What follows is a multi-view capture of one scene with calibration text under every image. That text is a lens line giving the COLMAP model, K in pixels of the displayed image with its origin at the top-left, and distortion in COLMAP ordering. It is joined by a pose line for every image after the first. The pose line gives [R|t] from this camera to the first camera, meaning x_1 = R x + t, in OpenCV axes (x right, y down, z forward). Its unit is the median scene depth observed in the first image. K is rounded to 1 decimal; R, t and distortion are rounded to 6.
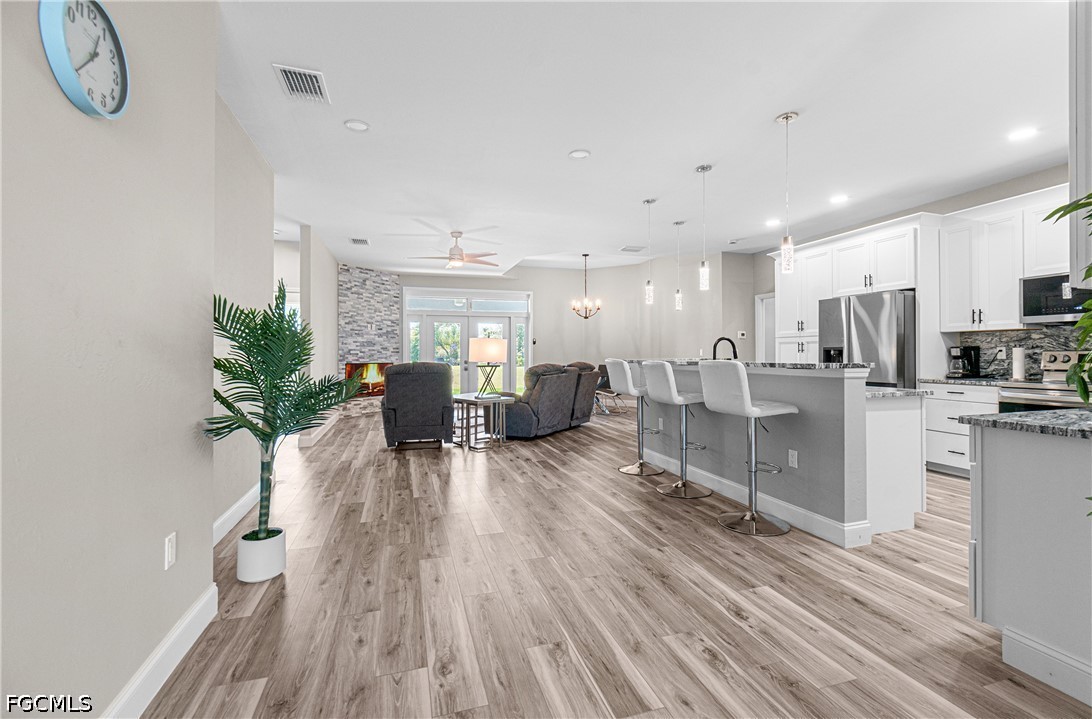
lens RADIAL K [[476.8, 0, 550.9], [0, 476.8, 351.0], [0, 0, 1]] dist [0.000211, -0.000216]
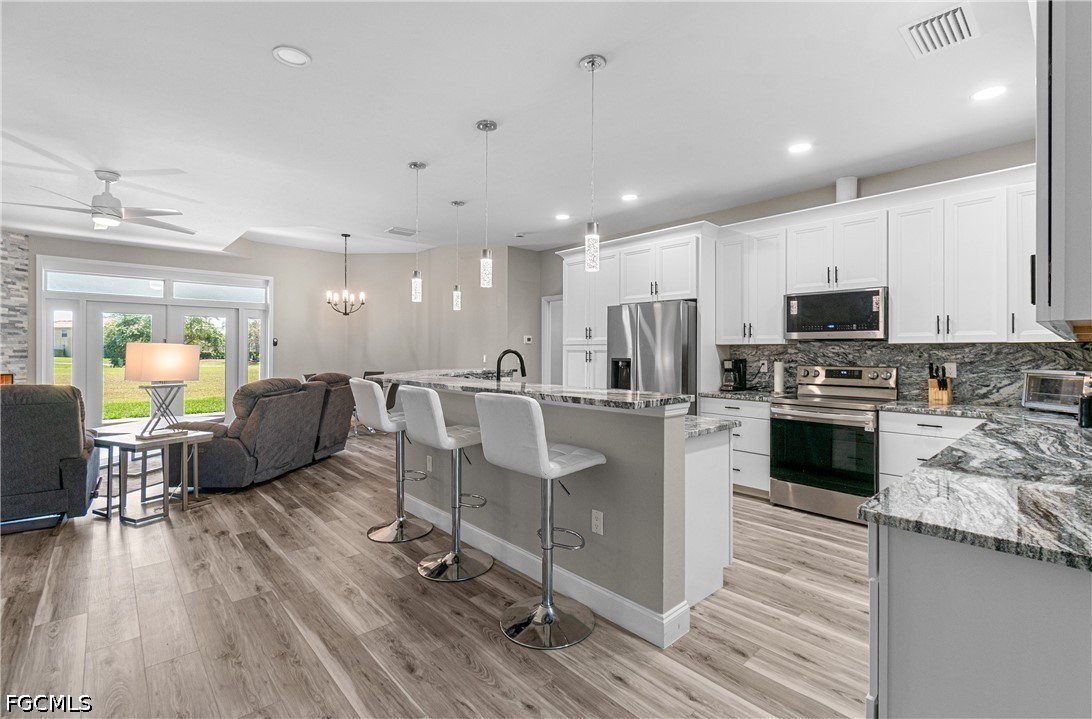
lens RADIAL K [[486.4, 0, 553.0], [0, 486.4, 350.0], [0, 0, 1]] dist [0.001092, 0.000068]
pose [[0.904942, 0.005761, 0.425497, 0.085232], [-0.007861, 0.999964, 0.003181, -0.030664], [-0.425463, -0.006223, 0.904954, 0.242792]]
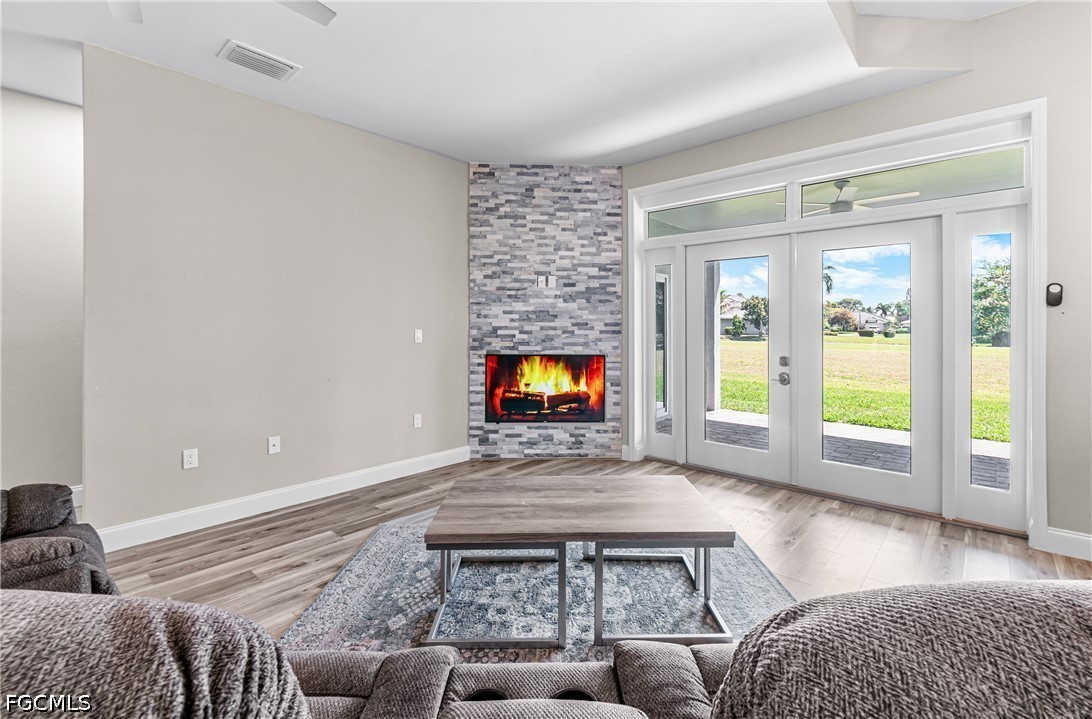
lens RADIAL K [[484.3, 0, 551.6], [0, 484.3, 325.7], [0, 0, 1]] dist [-0.000508, -0.000170]
pose [[0.511537, 0.000559, -0.859261, 0.113600], [0.003557, 0.999990, 0.002768, -0.011852], [0.859254, -0.004473, 0.511530, 1.499350]]
